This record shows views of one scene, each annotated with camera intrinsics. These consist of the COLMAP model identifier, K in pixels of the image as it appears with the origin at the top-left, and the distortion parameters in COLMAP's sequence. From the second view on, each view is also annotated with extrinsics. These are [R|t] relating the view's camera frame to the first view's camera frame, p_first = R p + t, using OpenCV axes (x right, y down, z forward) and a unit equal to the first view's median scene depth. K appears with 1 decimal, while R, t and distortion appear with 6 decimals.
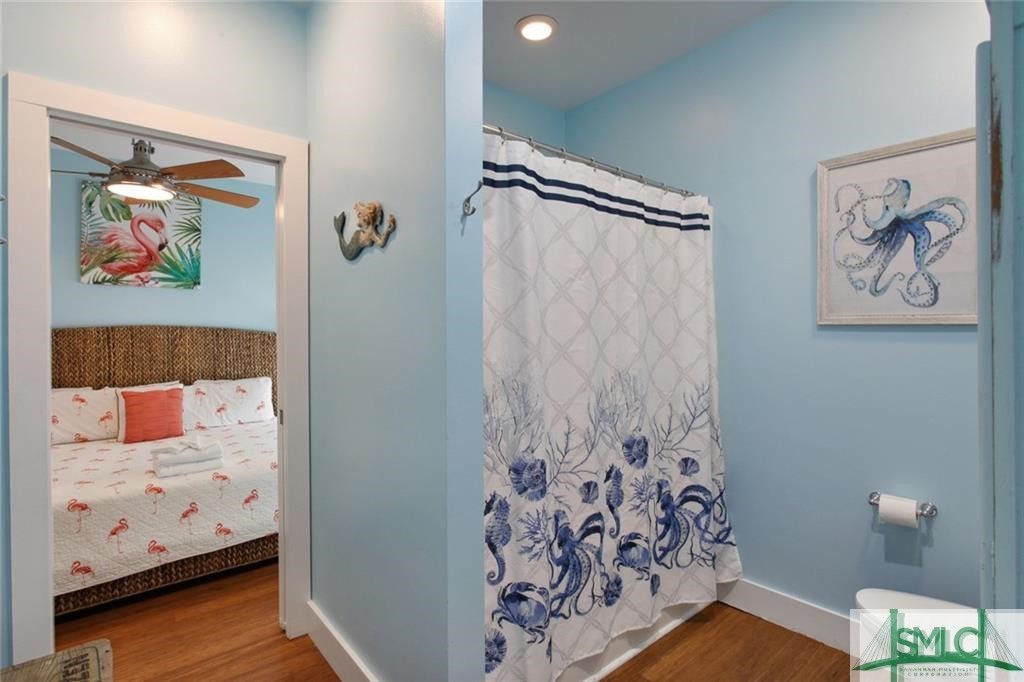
lens RADIAL K [[499.3, 0, 512.3], [0, 499.3, 338.7], [0, 0, 1]] dist [-0.002030, 0.000243]
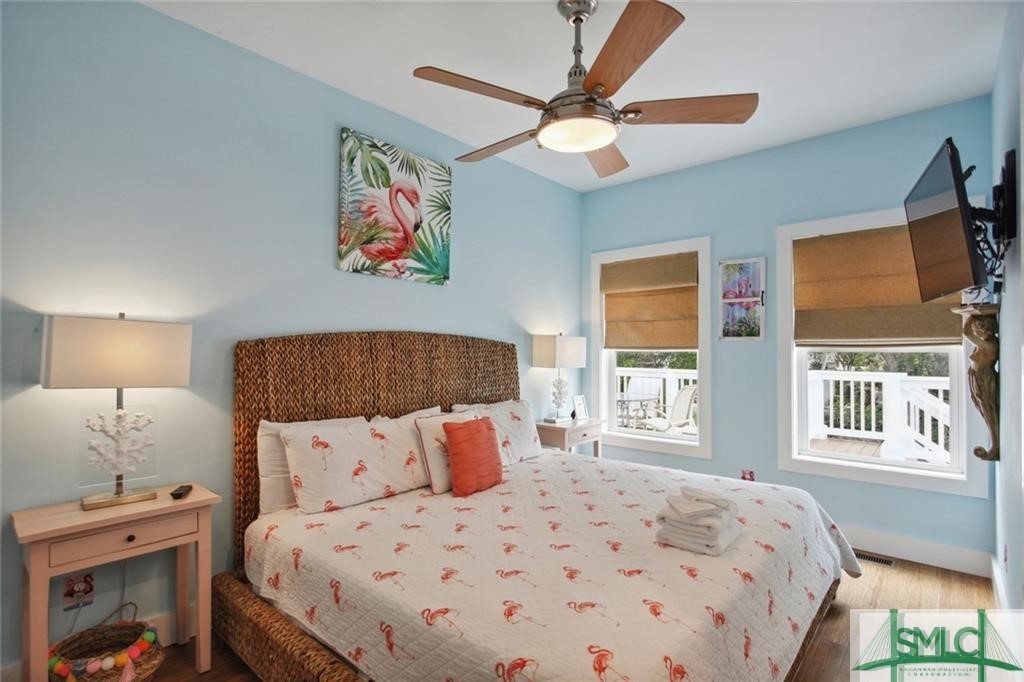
lens RADIAL K [[499.3, 0, 506.6], [0, 499.3, 346.6], [0, 0, 1]] dist [-0.002030, 0.000243]
pose [[0.990096, 0.003678, 0.140345, -0.688708], [0.000042, 0.999649, -0.026491, 0.015475], [-0.140393, 0.026235, 0.989748, 0.250560]]
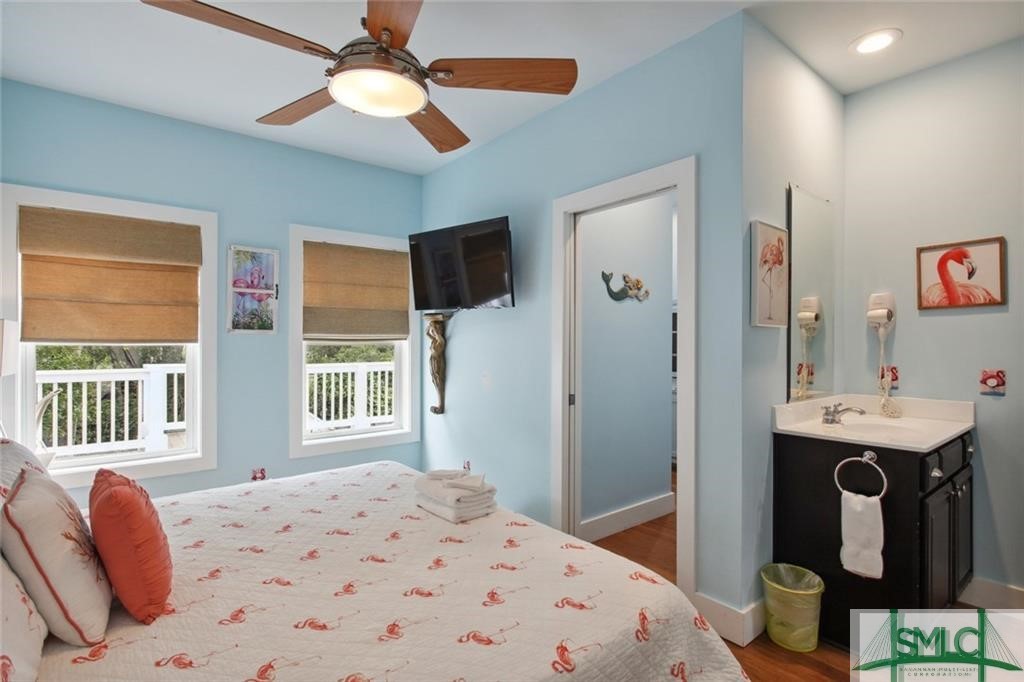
lens RADIAL K [[499.3, 0, 508.3], [0, 499.3, 340.1], [0, 0, 1]] dist [-0.002030, 0.000243]
pose [[0.029292, 0.008621, 0.999534, -0.888228], [0.019643, 0.999765, -0.009198, 0.010460], [-0.999378, 0.019903, 0.029116, 0.505388]]
